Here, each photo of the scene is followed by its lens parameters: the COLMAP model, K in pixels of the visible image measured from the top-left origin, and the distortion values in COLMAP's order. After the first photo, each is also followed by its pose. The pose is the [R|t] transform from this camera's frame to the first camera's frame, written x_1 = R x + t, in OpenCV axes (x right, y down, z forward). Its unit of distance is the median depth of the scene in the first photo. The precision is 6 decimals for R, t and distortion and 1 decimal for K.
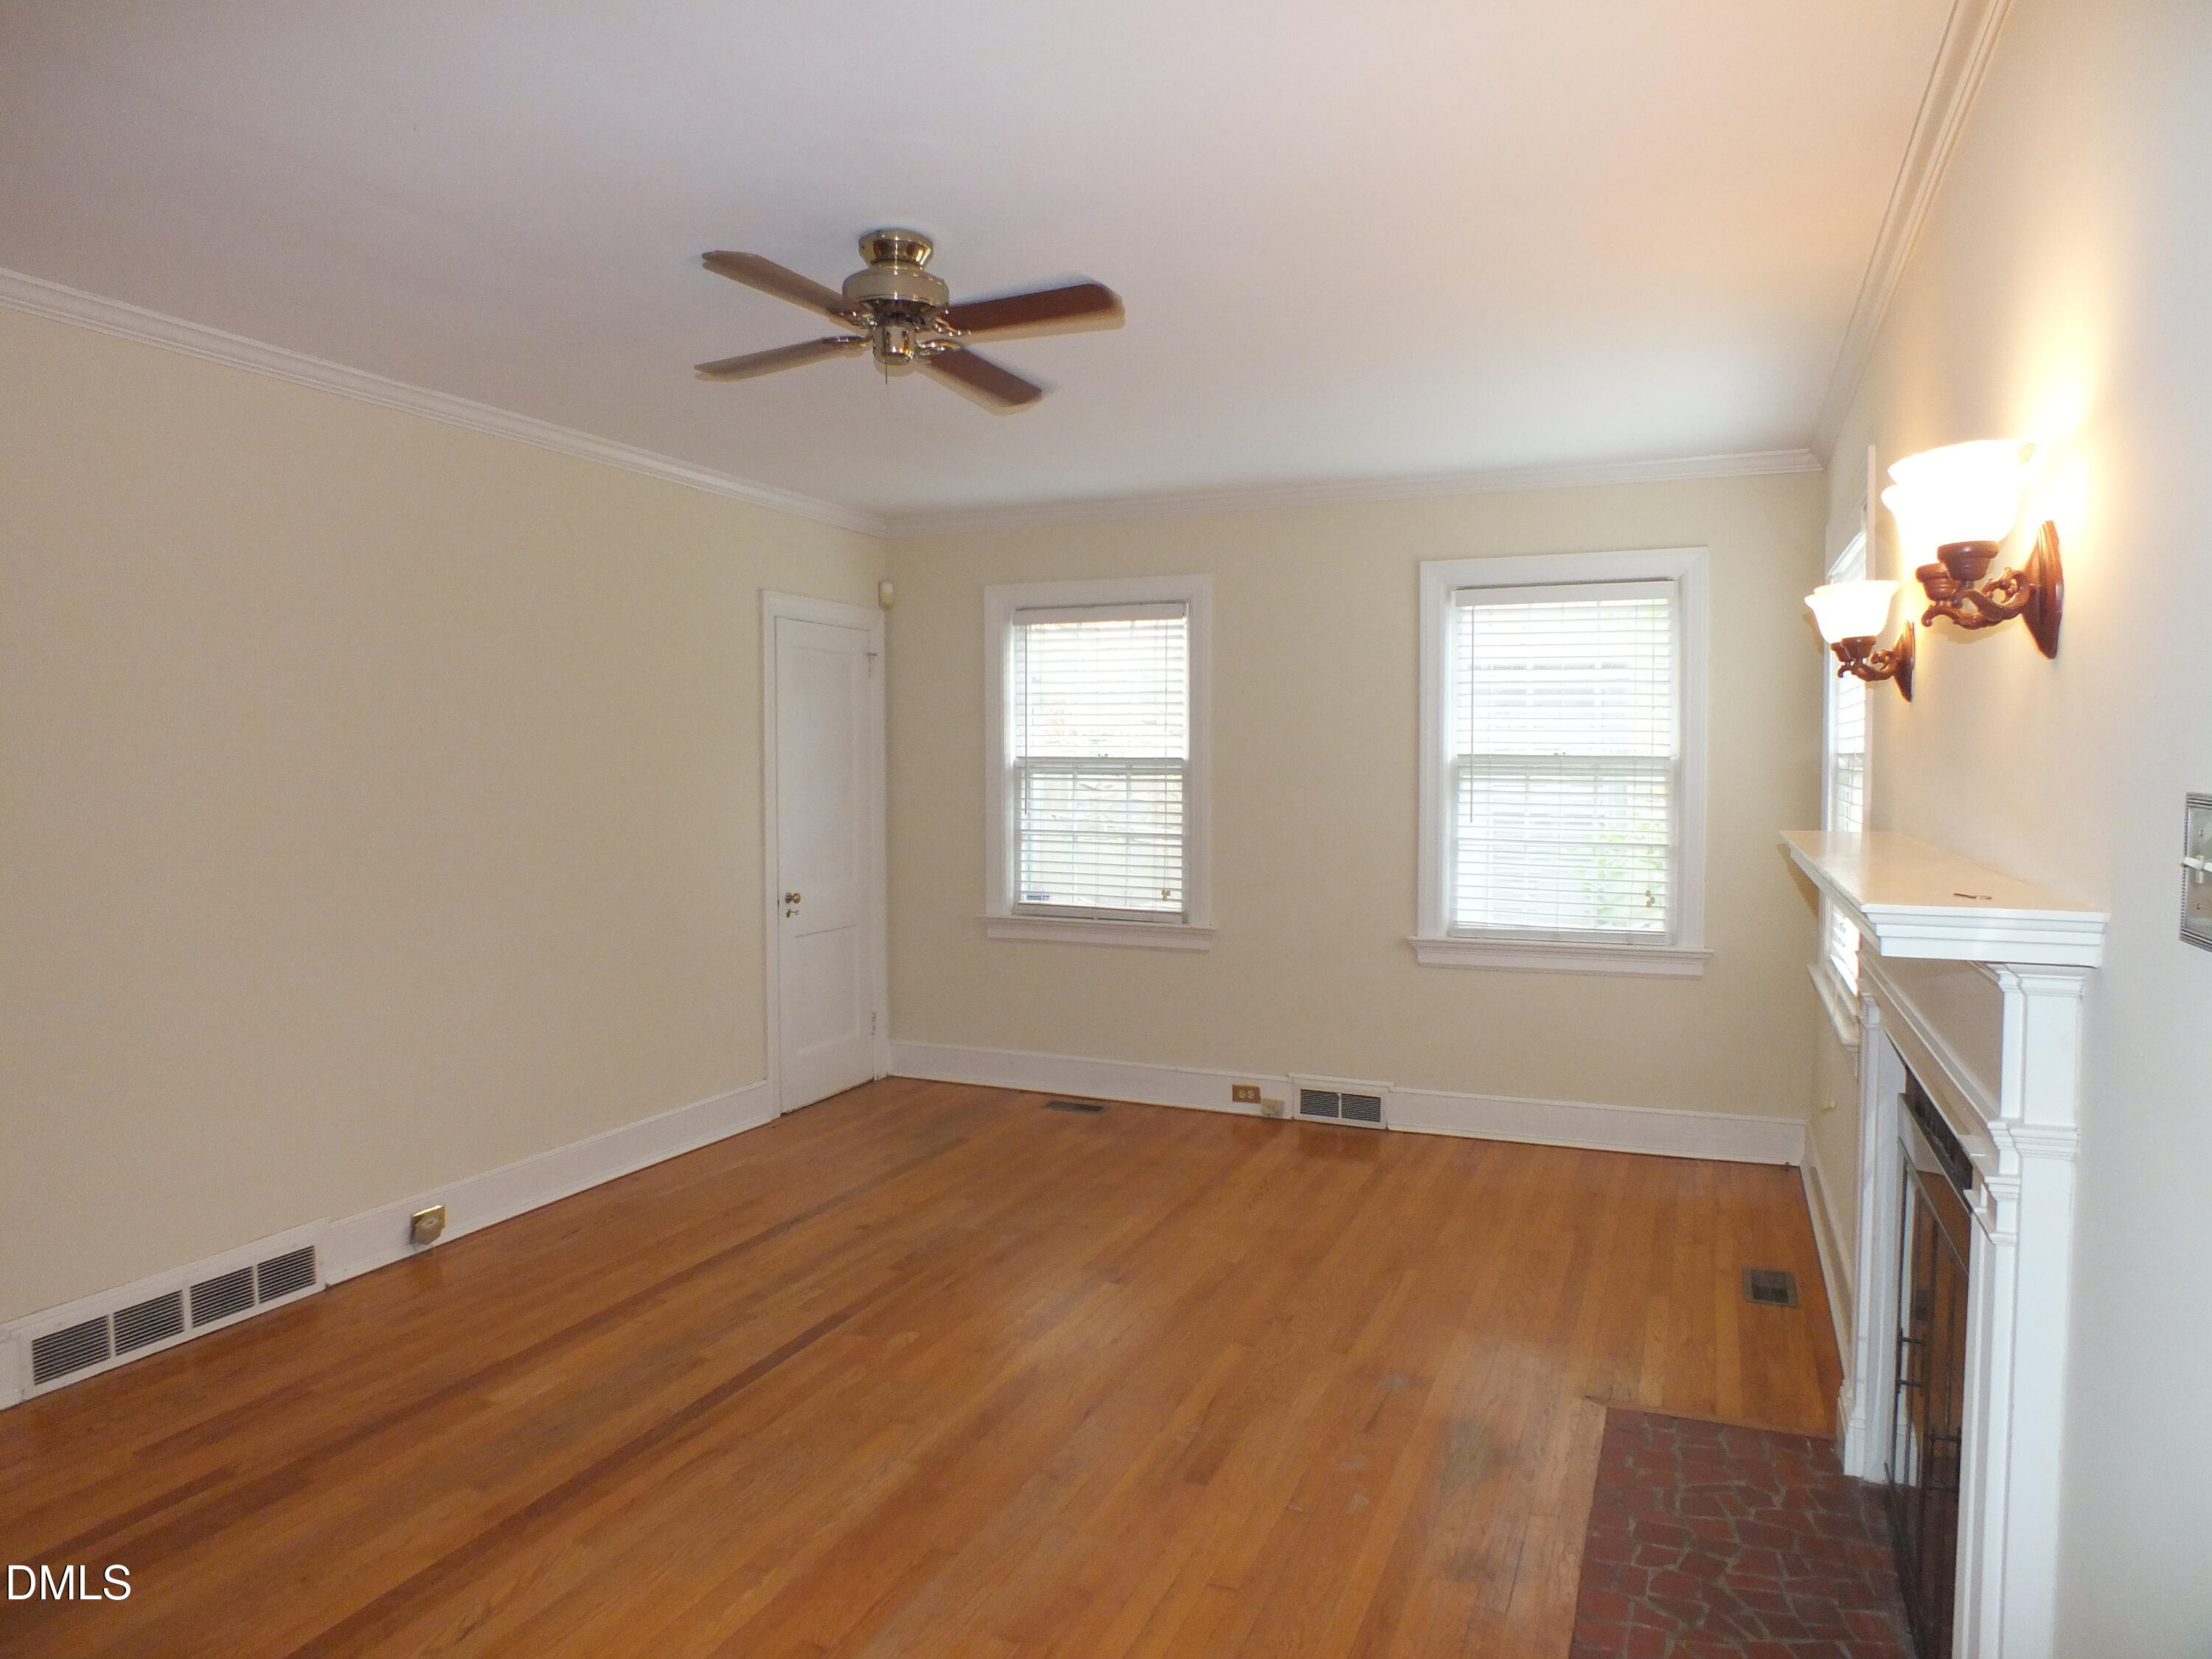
lens RADIAL K [[1430.8, 0, 1105.3], [0, 1430.8, 823.7], [0, 0, 1]] dist [-0.060434, 0.038902]
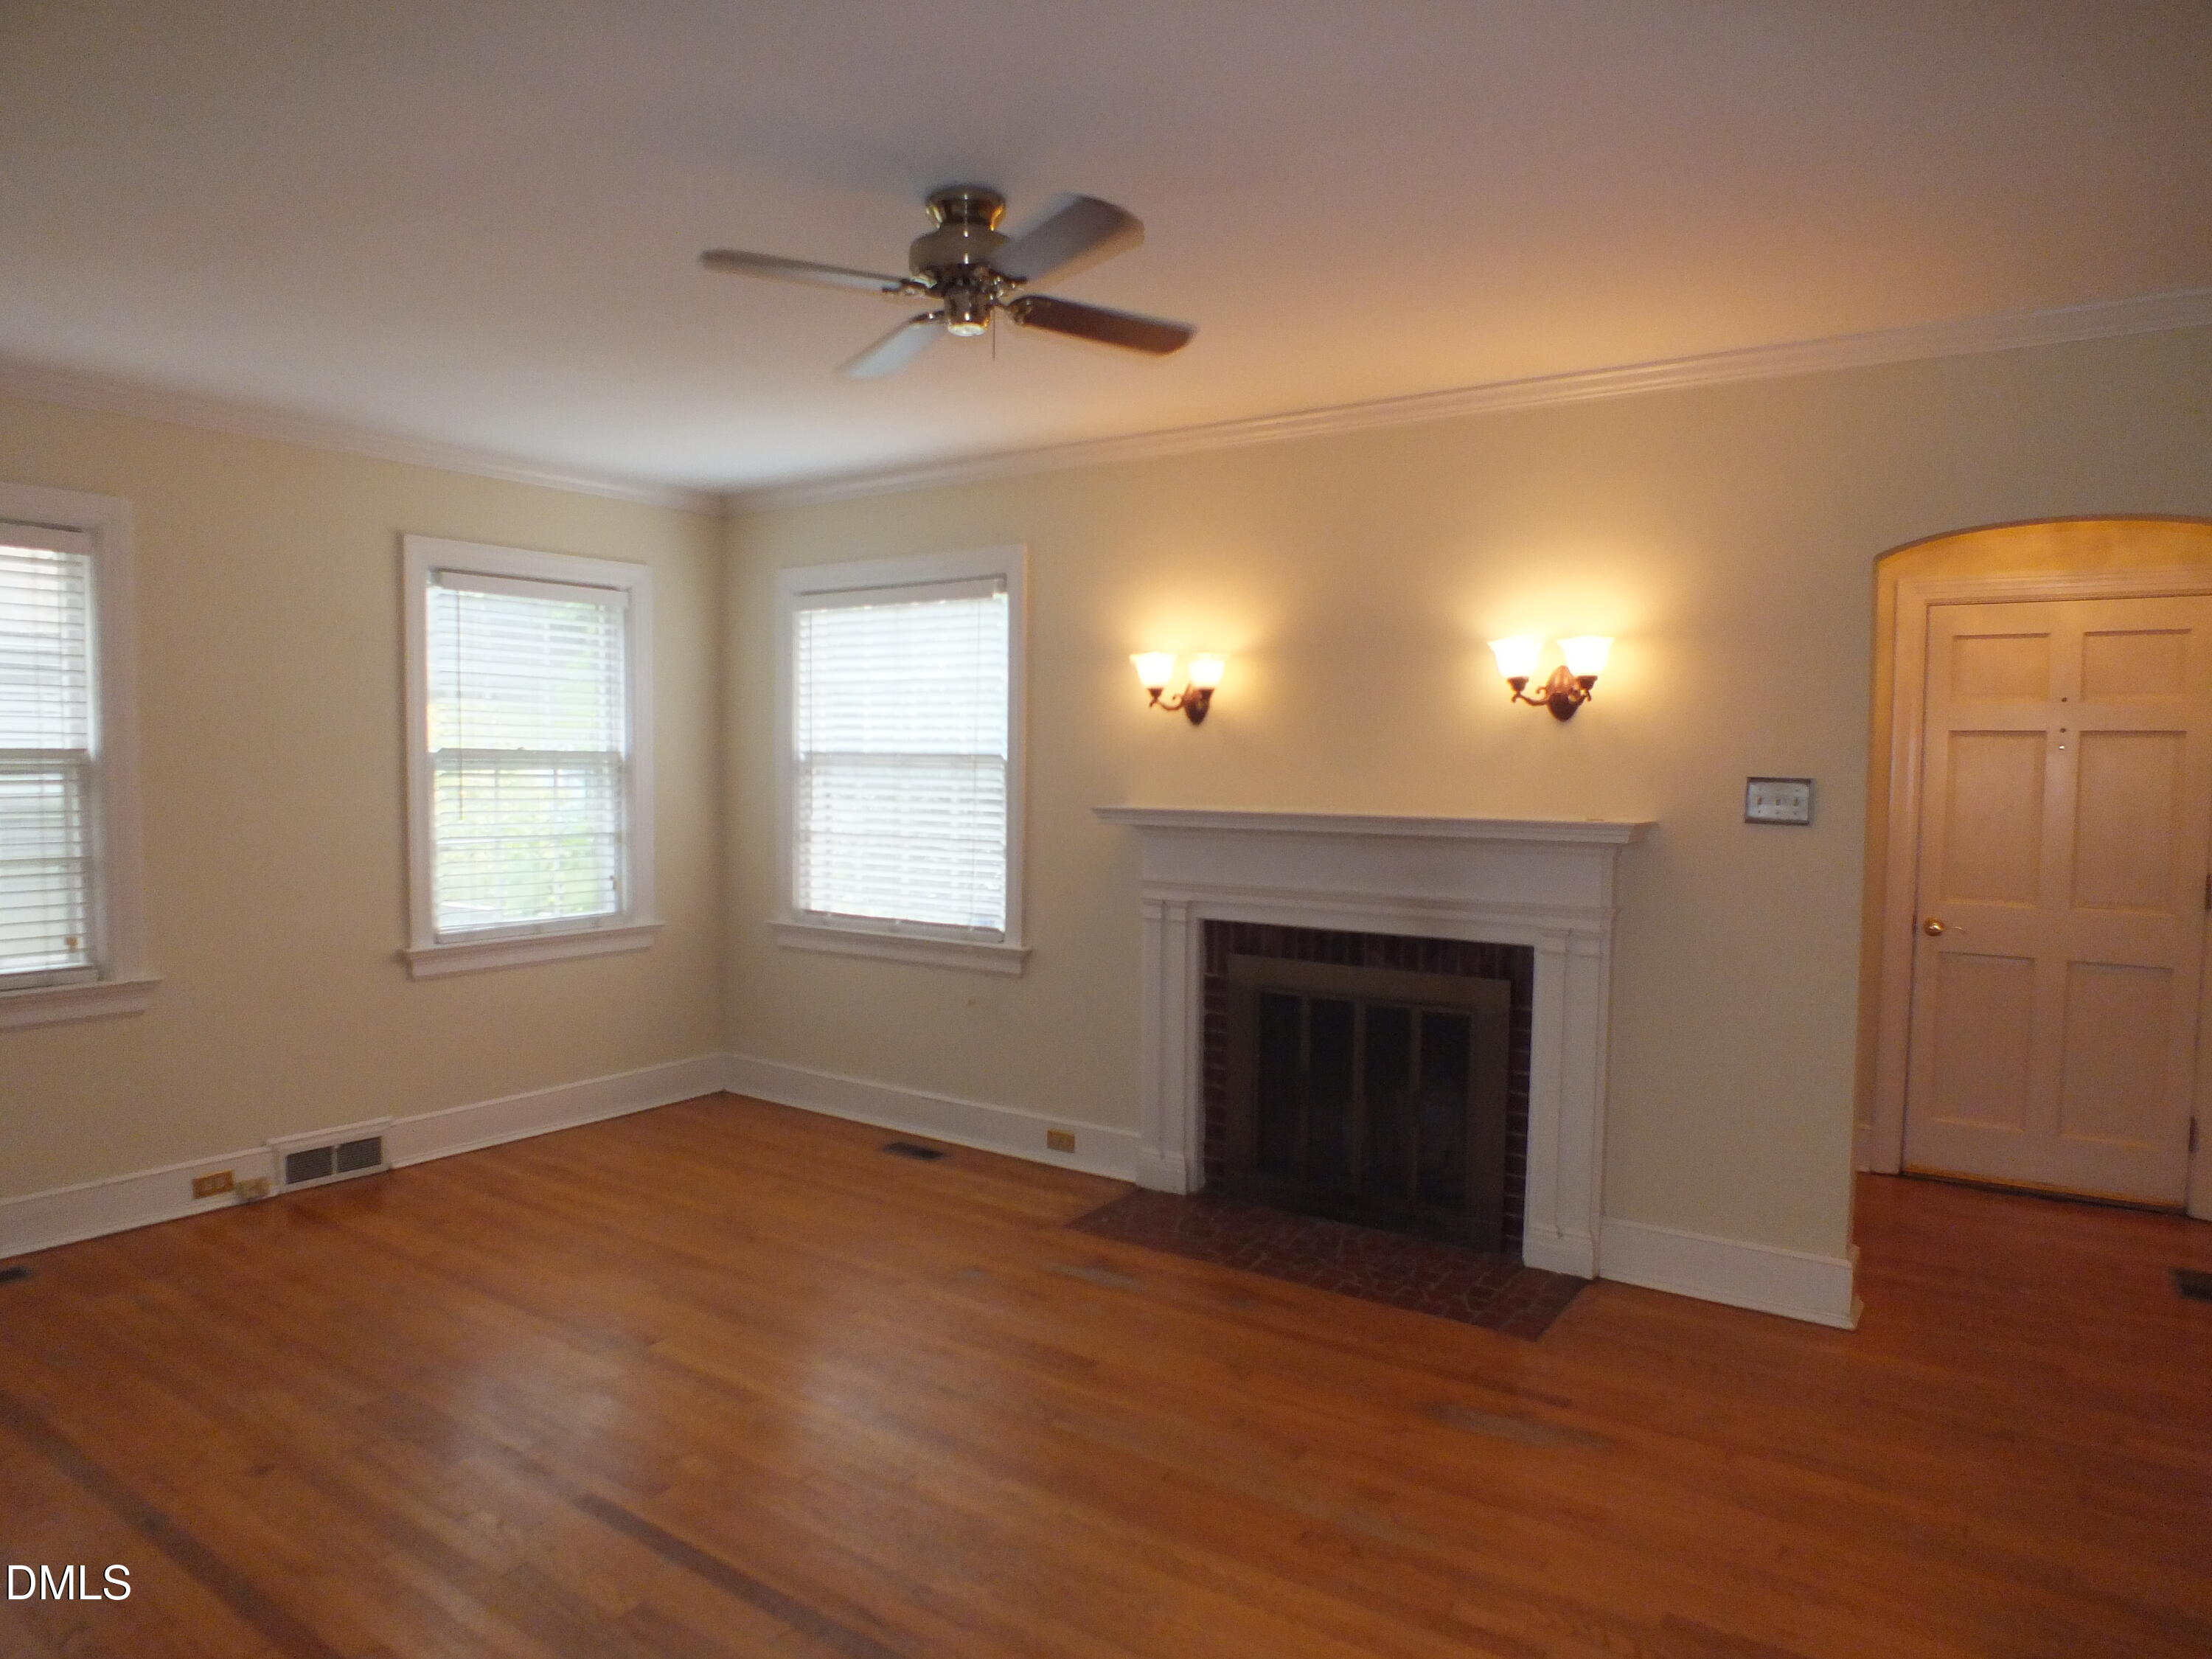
lens RADIAL K [[1430.8, 0, 1105.3], [0, 1430.8, 823.7], [0, 0, 1]] dist [-0.060434, 0.038902]
pose [[0.187999, -0.045131, 0.981132, -0.841734], [0.033219, 0.998664, 0.039572, -0.031027], [-0.981607, 0.025153, 0.189247, 0.576609]]
